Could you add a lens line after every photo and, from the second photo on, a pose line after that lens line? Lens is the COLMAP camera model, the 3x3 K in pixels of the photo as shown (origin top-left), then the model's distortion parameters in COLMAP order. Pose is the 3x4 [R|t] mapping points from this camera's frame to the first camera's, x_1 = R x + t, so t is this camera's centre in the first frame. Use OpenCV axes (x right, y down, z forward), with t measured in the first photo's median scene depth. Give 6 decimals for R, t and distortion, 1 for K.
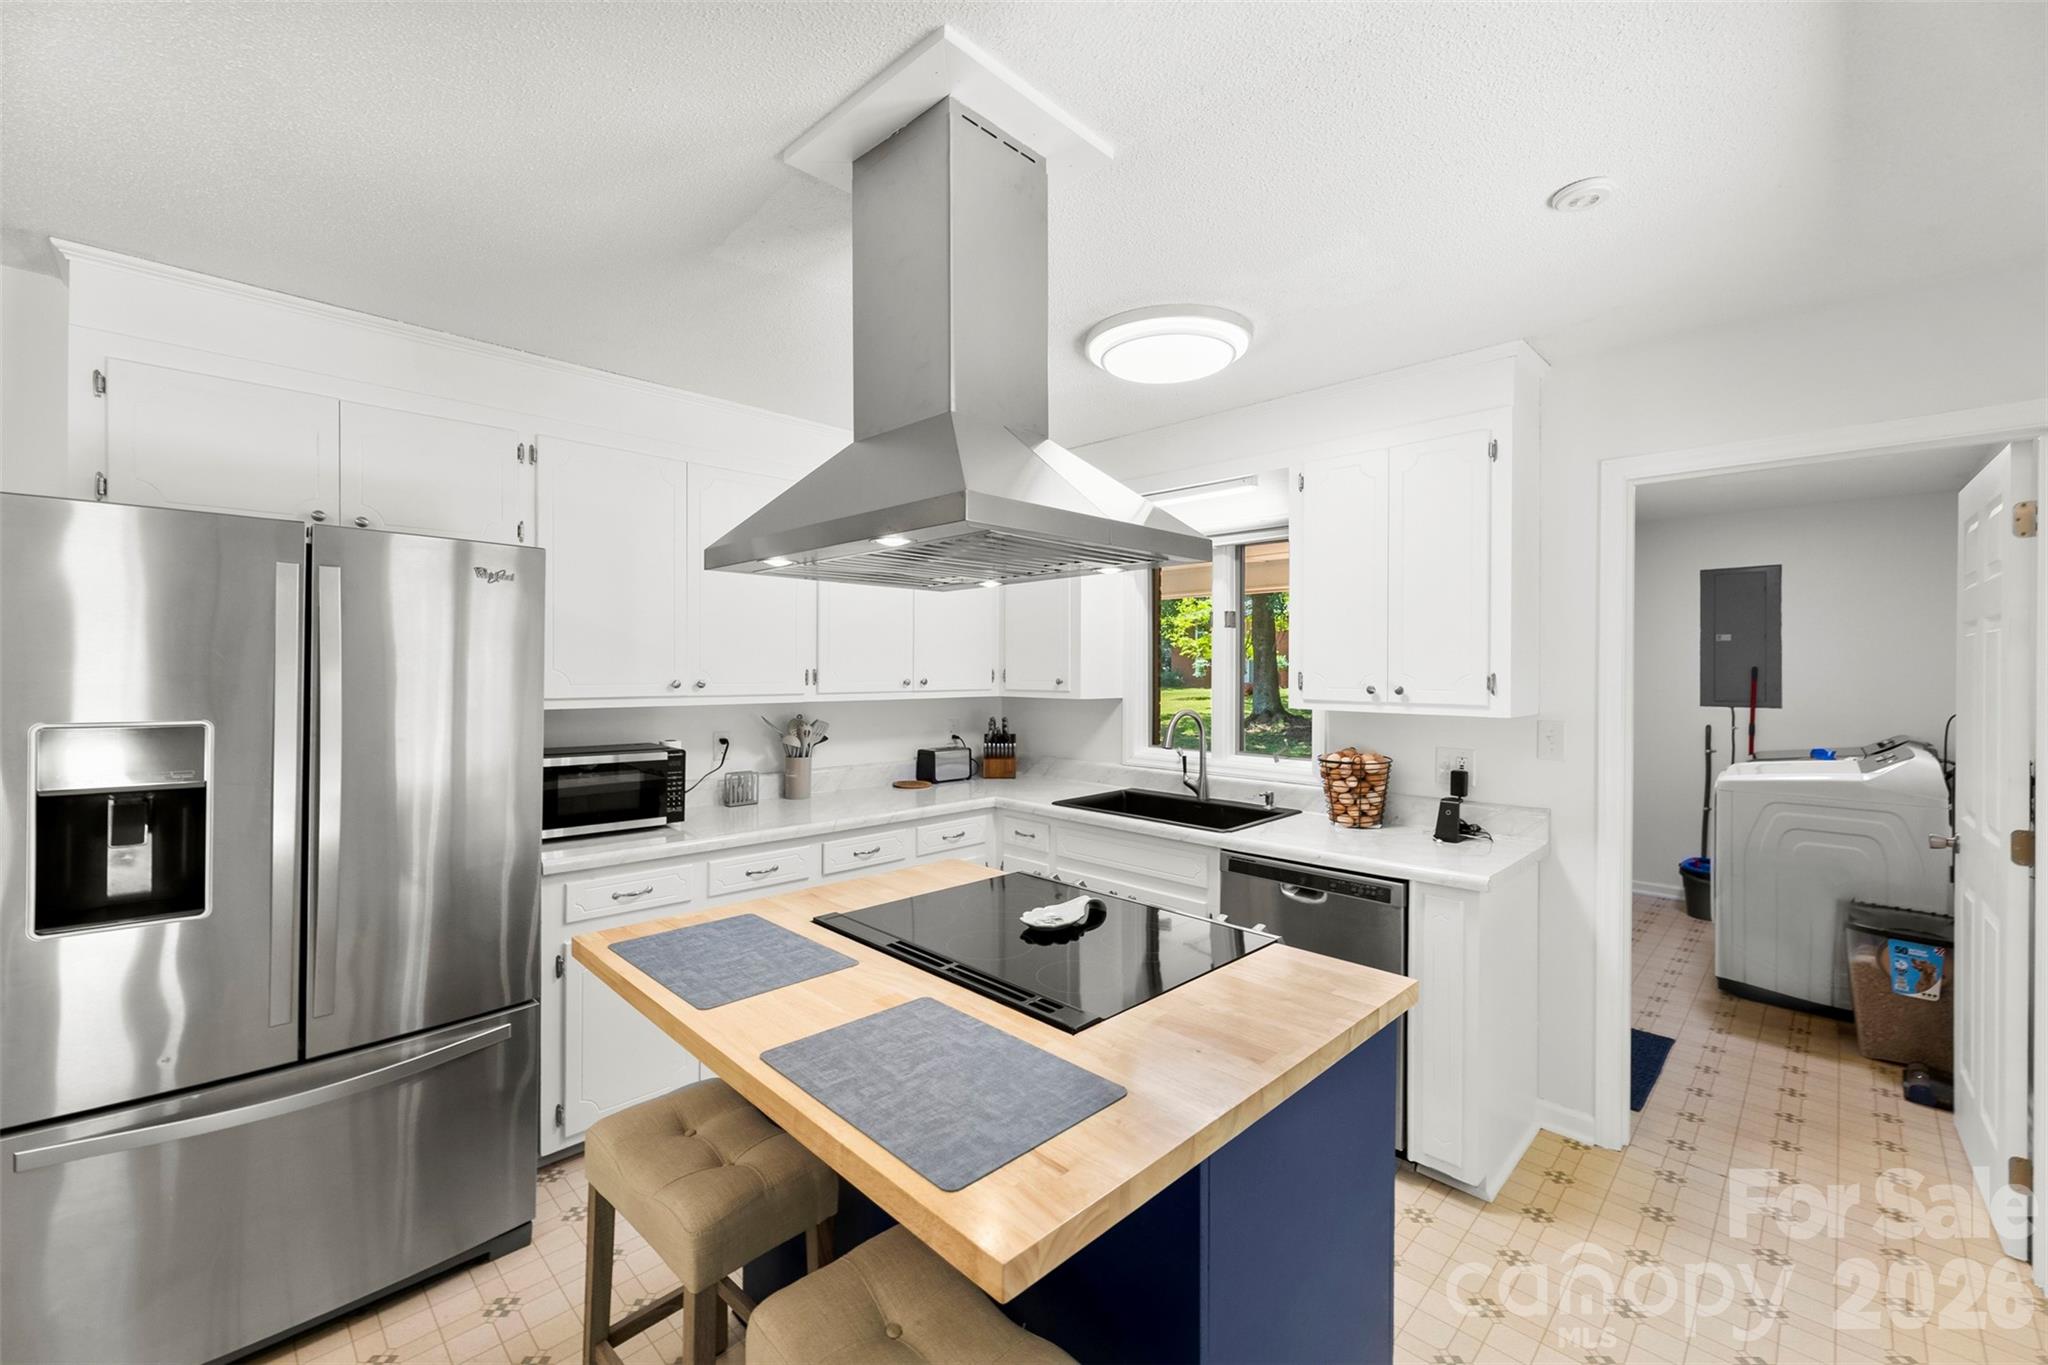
lens RADIAL K [[826.6, 0, 1017.8], [0, 826.6, 675.3], [0, 0, 1]] dist [-0.001111, 0.000192]
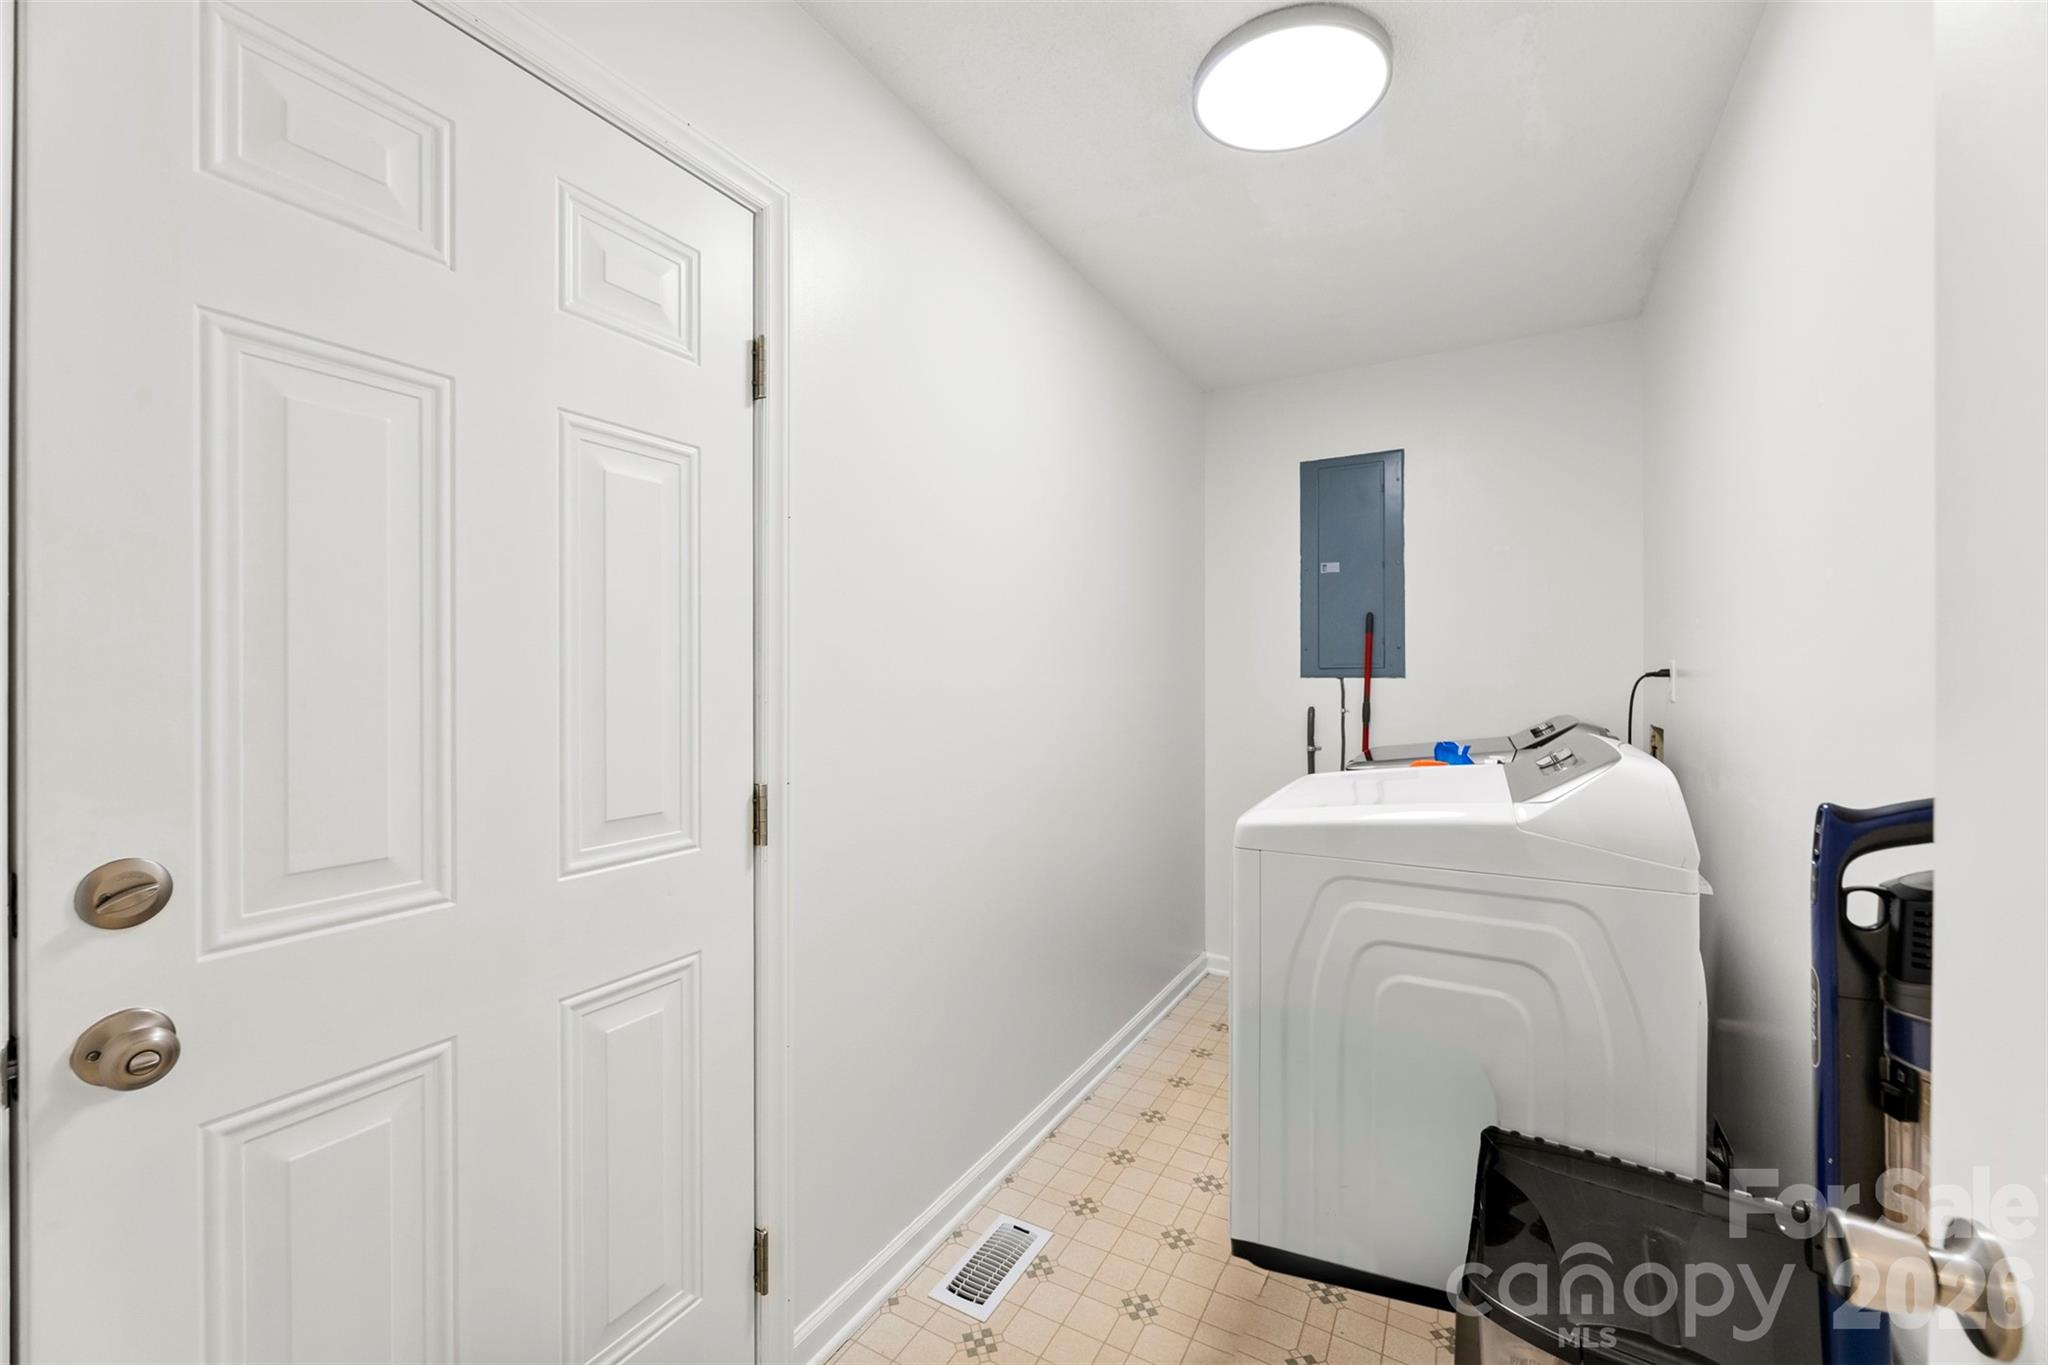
lens RADIAL K [[826.6, 0, 1028.4], [0, 826.6, 680.0], [0, 0, 1]] dist [-0.001111, 0.000192]
pose [[0.962530, -0.005144, 0.271125, 0.475203], [0.005023, 0.999987, 0.001142, 0.039169], [-0.271127, 0.000263, 0.962544, 0.469570]]
